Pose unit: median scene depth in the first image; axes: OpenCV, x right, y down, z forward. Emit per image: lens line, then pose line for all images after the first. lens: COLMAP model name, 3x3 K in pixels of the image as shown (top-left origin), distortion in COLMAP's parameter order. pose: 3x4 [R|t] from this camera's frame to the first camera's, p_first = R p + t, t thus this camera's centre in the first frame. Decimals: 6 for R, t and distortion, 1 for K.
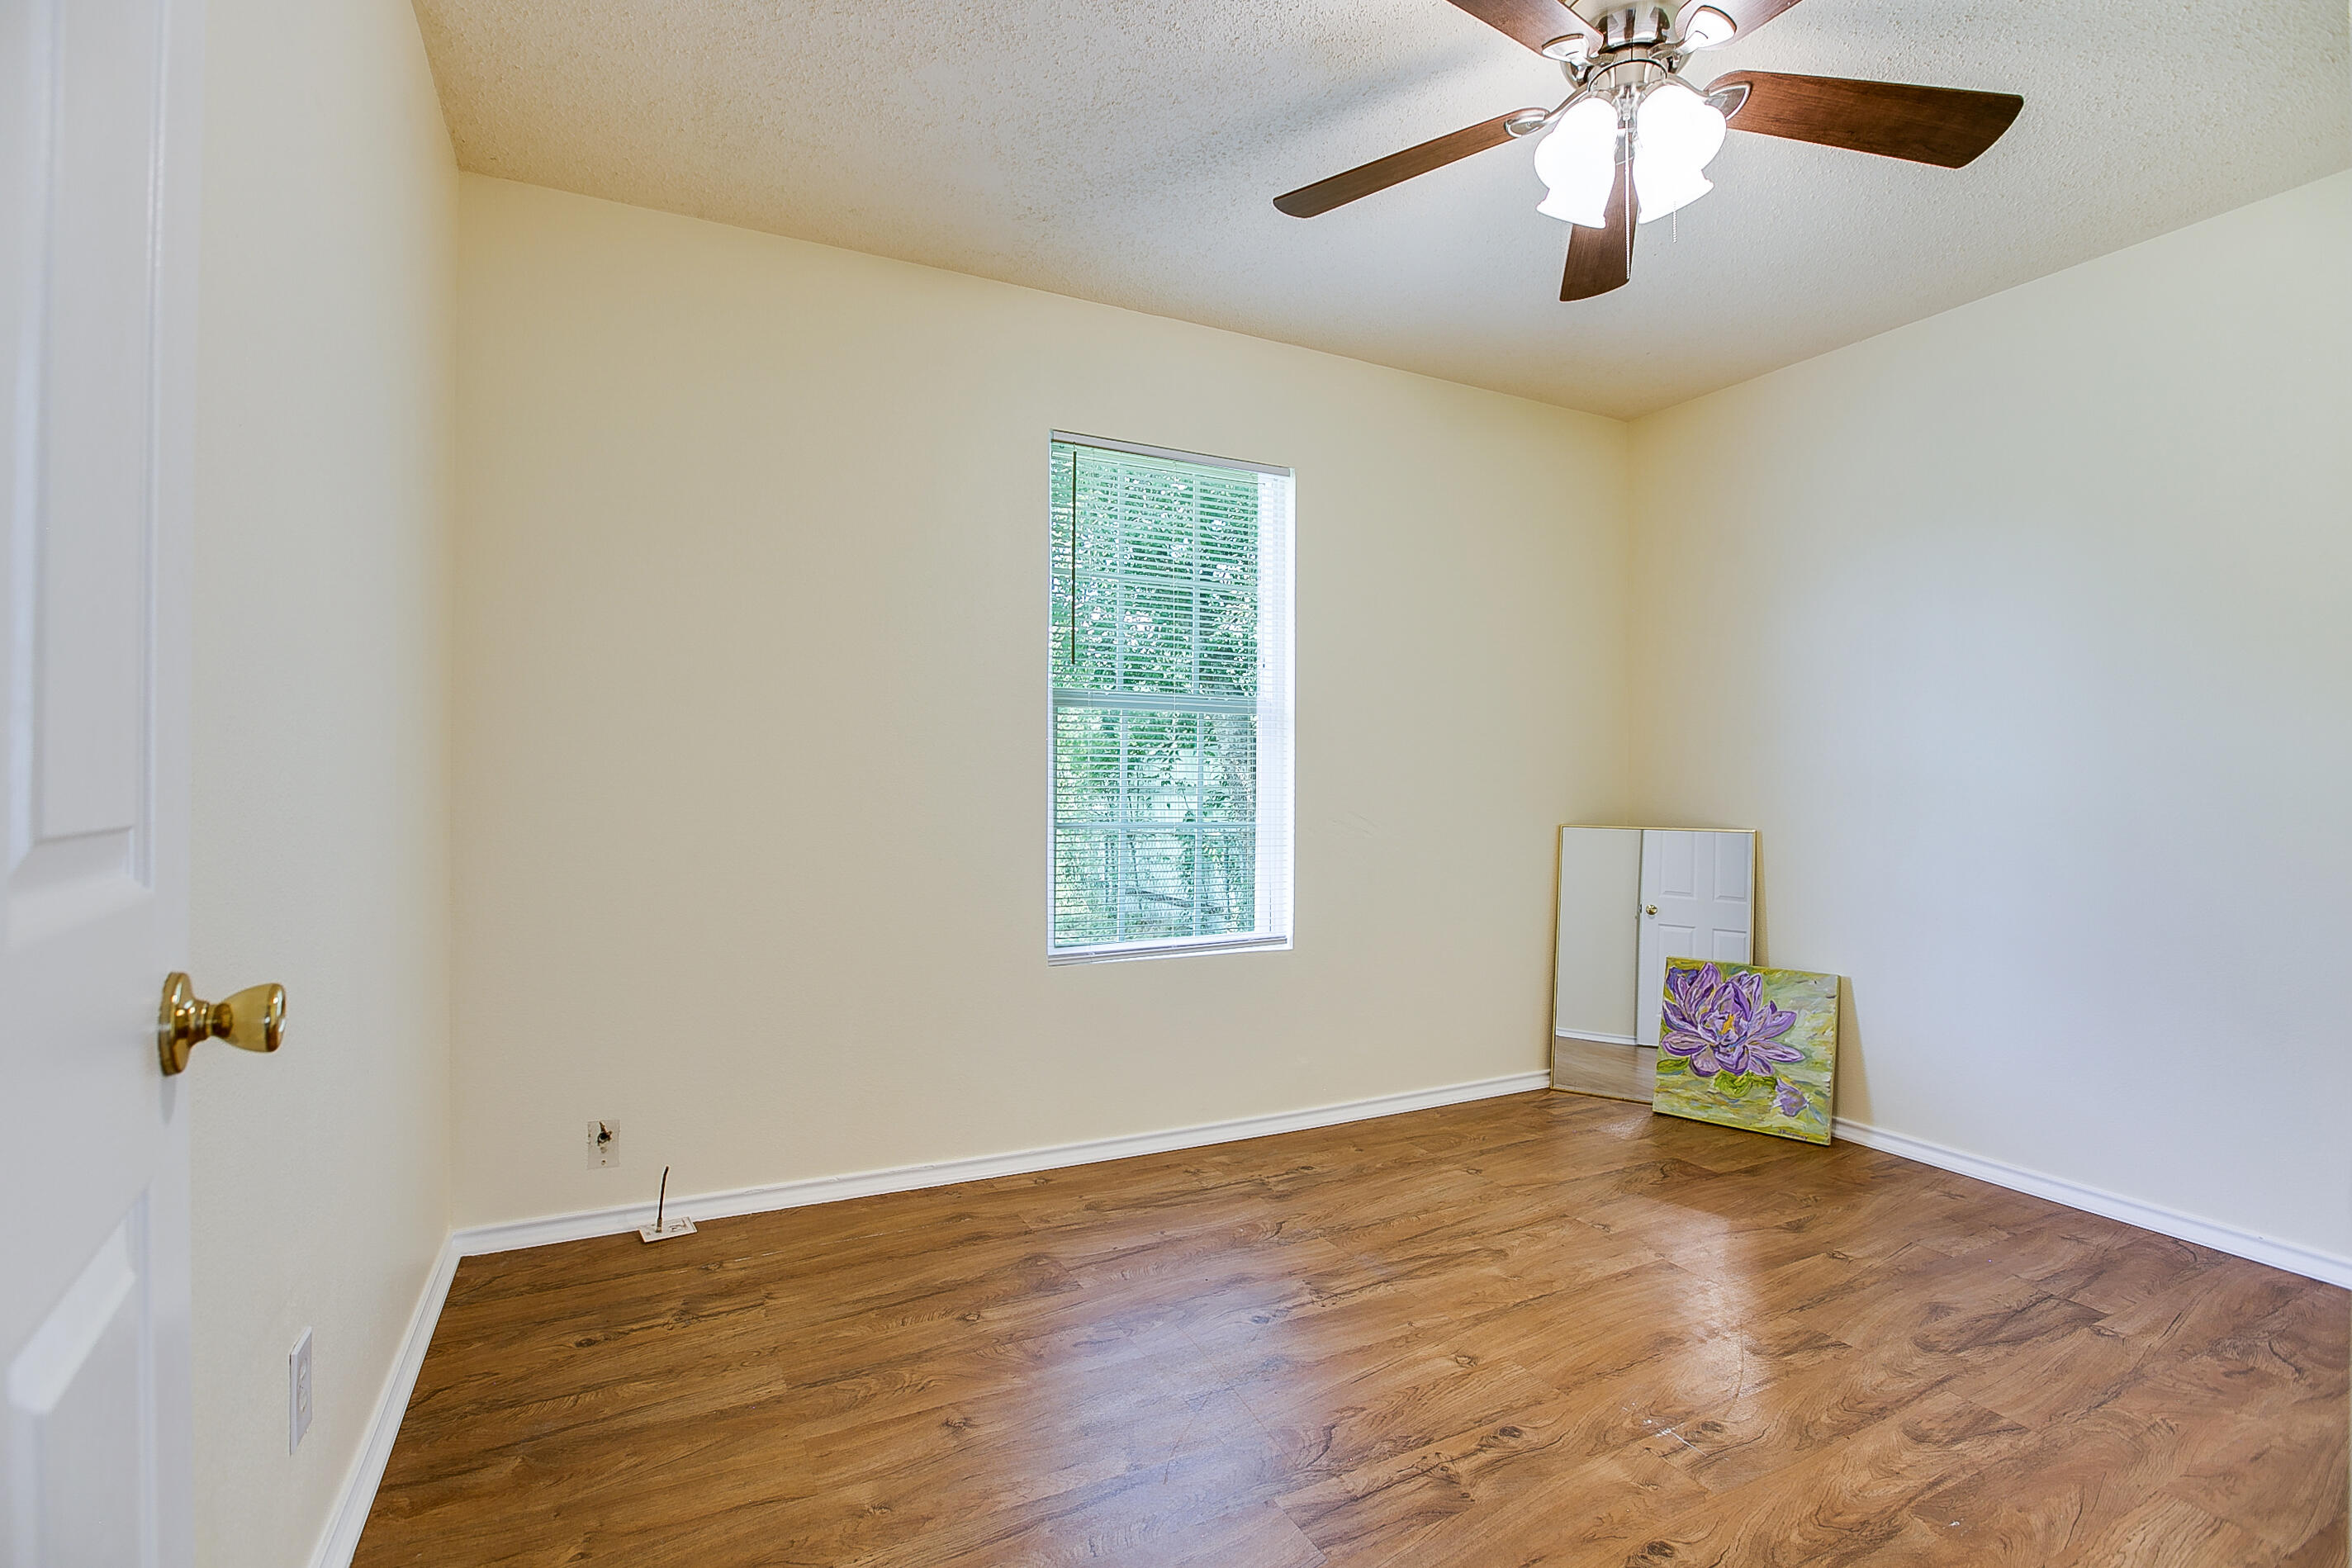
lens RADIAL K [[1090.6, 0, 1176.0], [0, 1090.6, 784.0], [0, 0, 1]] dist [-0.000326, -0.000123]
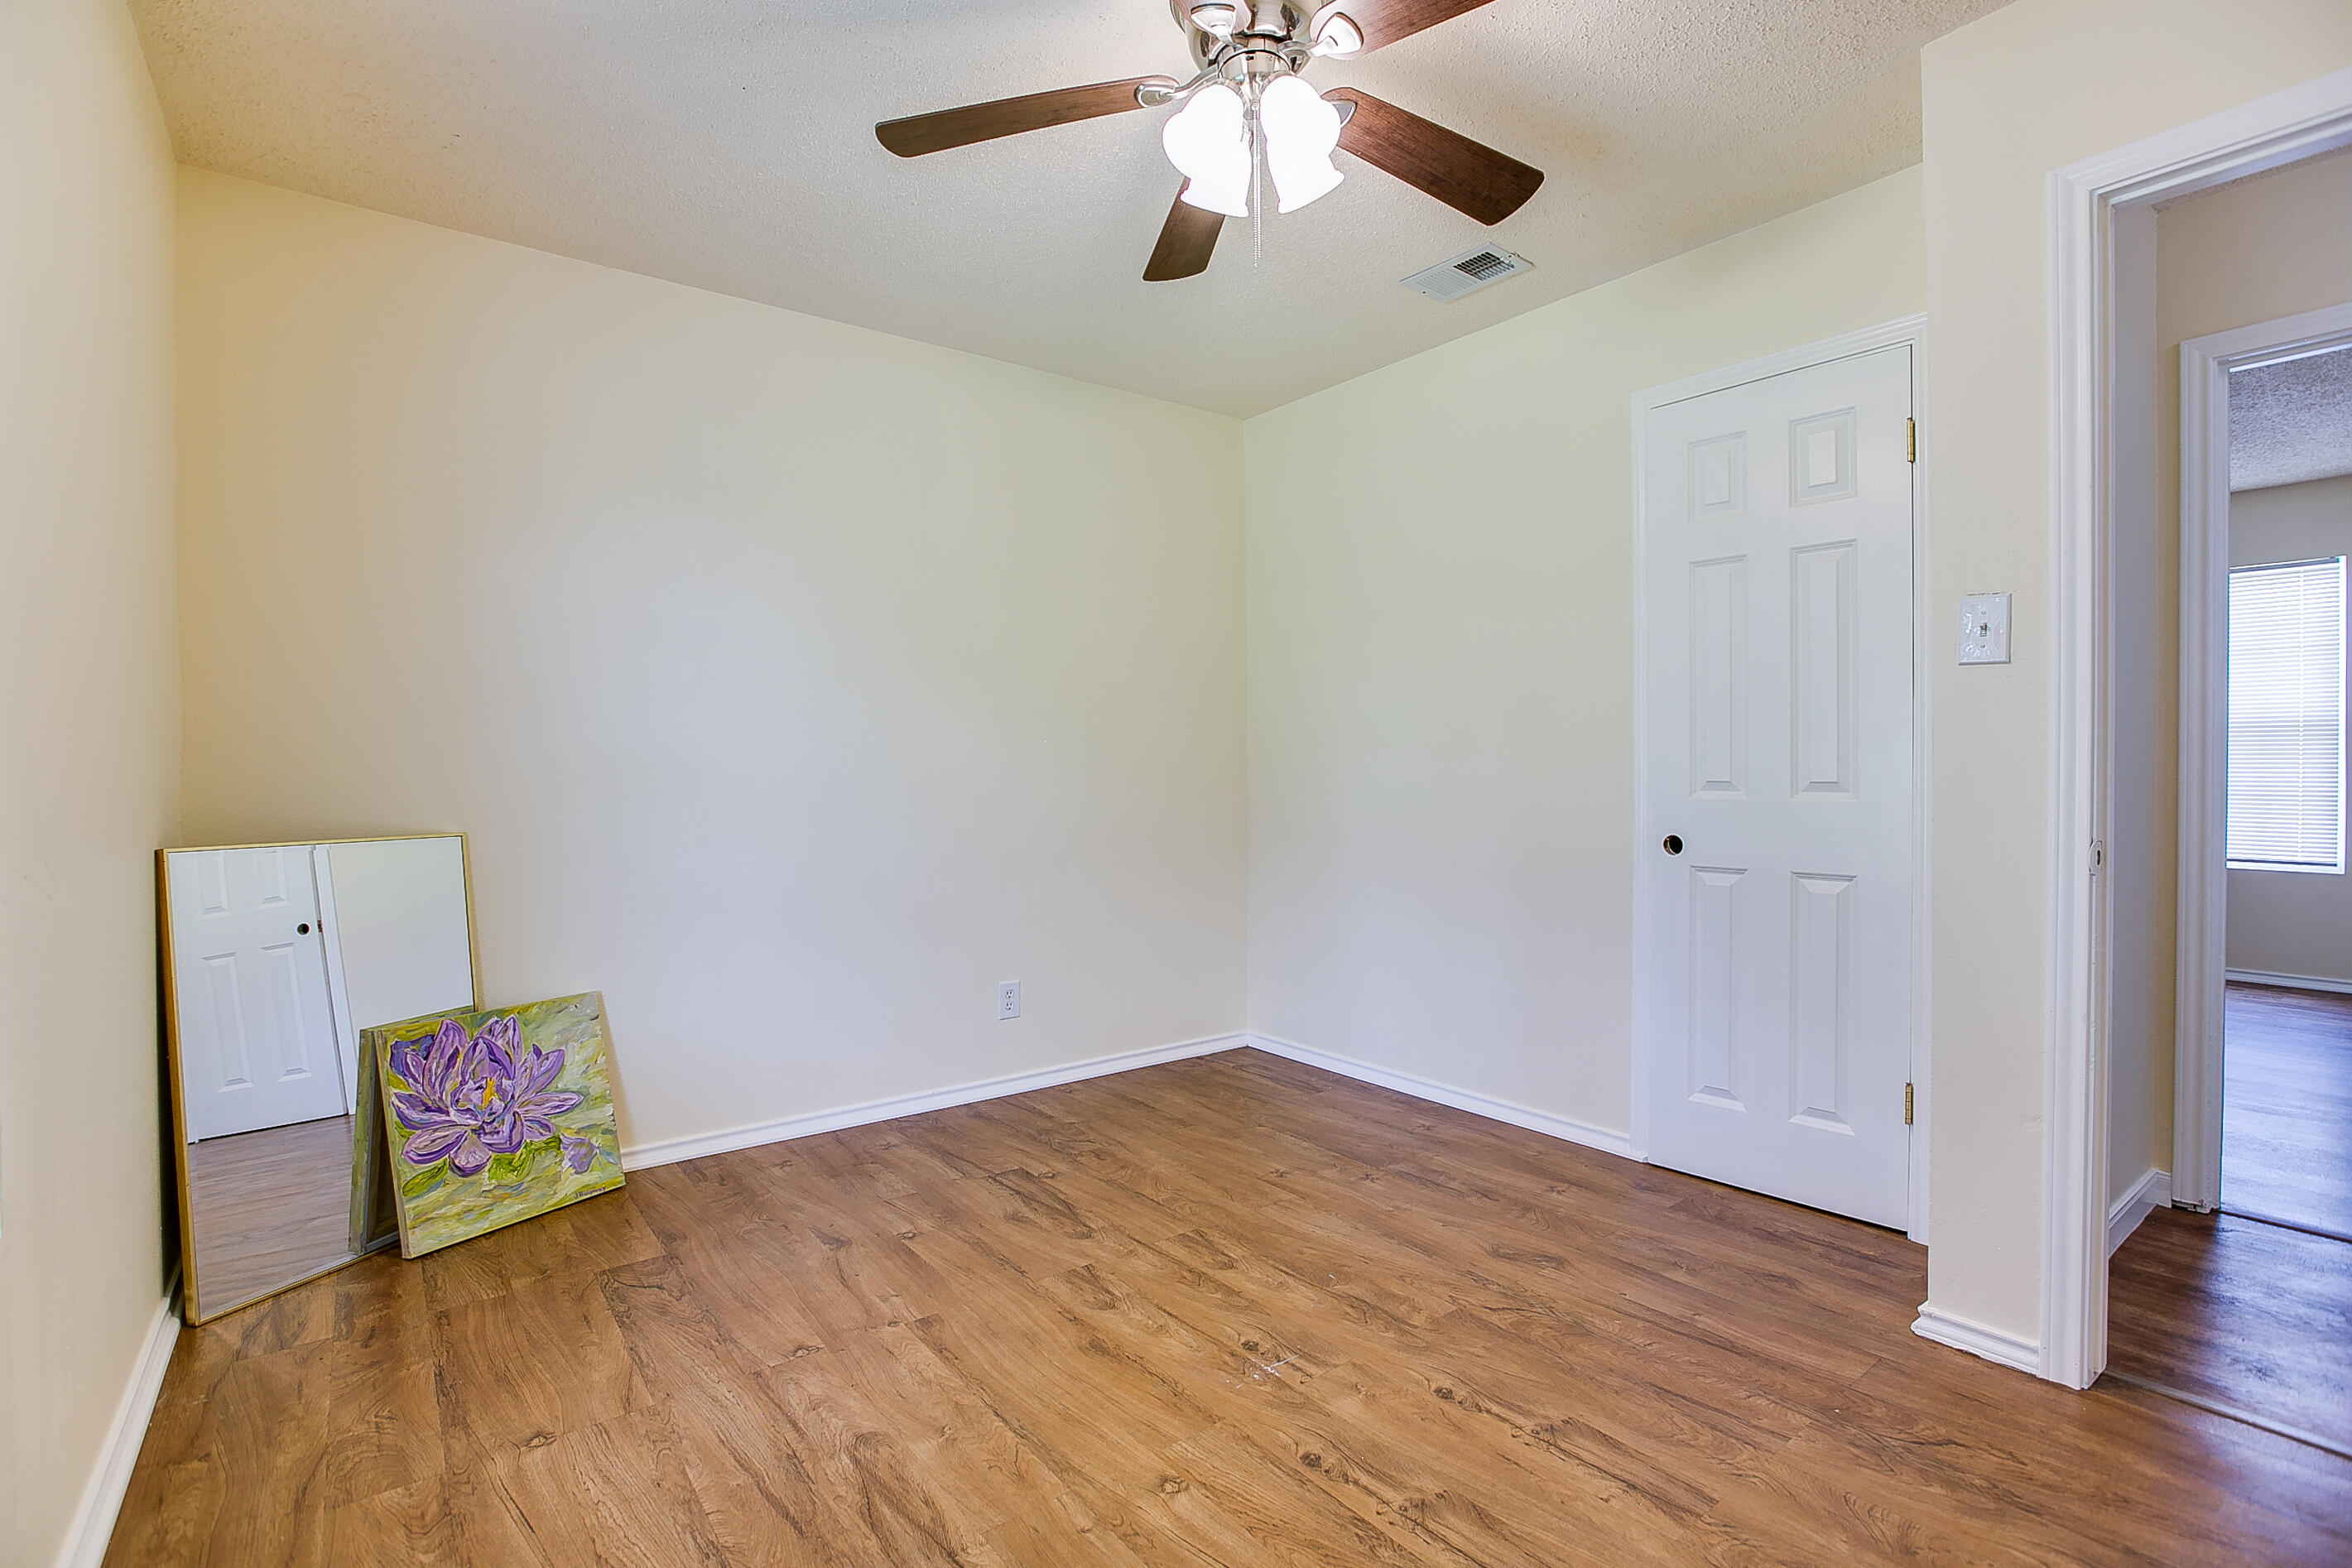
lens RADIAL K [[1095.7, 0, 1168.4], [0, 1095.7, 773.3], [0, 0, 1]] dist [-0.041384, 0.014559]
pose [[-0.186136, -0.009267, 0.982480, -0.331881], [0.003621, 0.999942, 0.010118, -0.005036], [-0.982517, 0.005441, -0.186092, 0.738800]]
